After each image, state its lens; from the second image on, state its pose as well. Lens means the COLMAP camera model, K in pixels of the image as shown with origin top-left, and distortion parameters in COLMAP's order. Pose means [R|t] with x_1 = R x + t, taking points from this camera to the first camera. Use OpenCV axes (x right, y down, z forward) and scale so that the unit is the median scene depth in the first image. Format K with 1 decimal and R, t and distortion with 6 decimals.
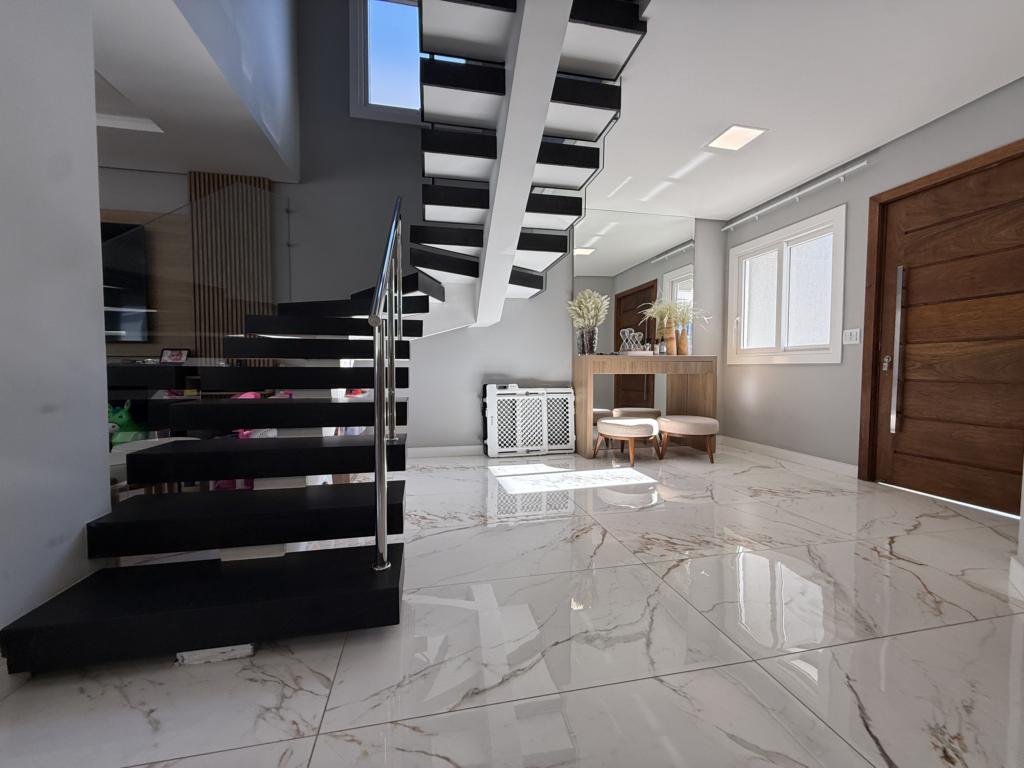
lens RADIAL K [[406.5, 0, 514.1], [0, 406.5, 385.8], [0, 0, 1]] dist [0.002142, -0.000518]
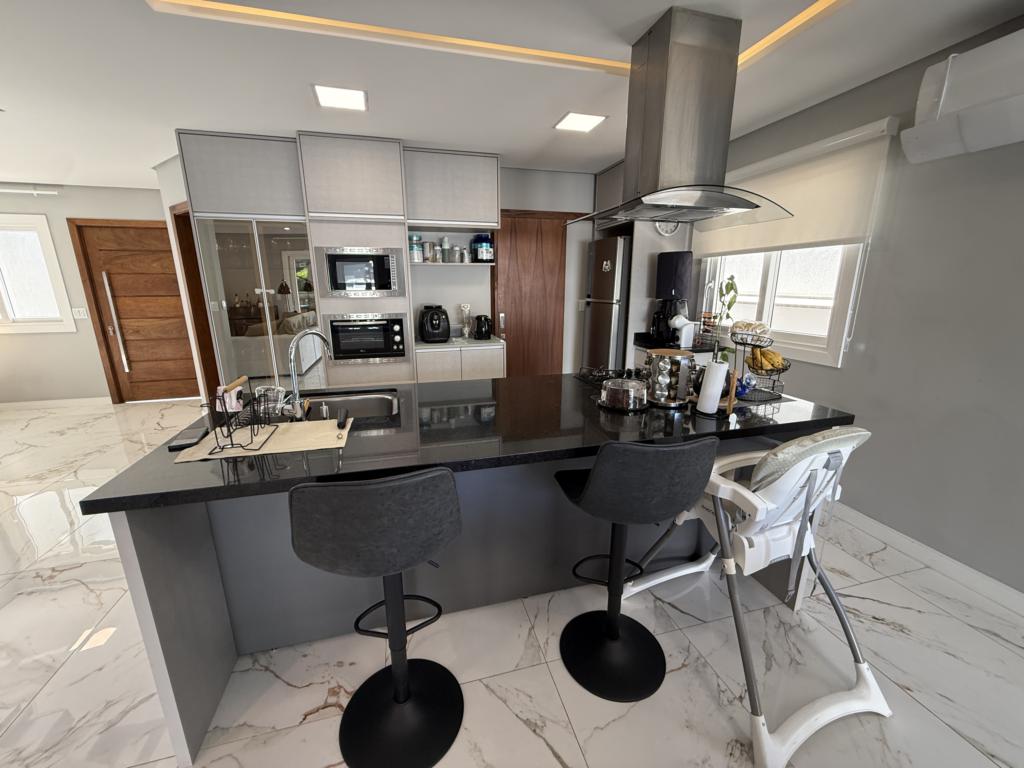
lens RADIAL K [[406.5, 0, 504.5], [0, 406.5, 384.9], [0, 0, 1]] dist [0.002142, -0.000518]
pose [[-0.045458, -0.246183, 0.968157, -0.686411], [0.047747, 0.967515, 0.248262, -0.153139], [-0.997825, 0.057512, -0.032227, -0.442474]]
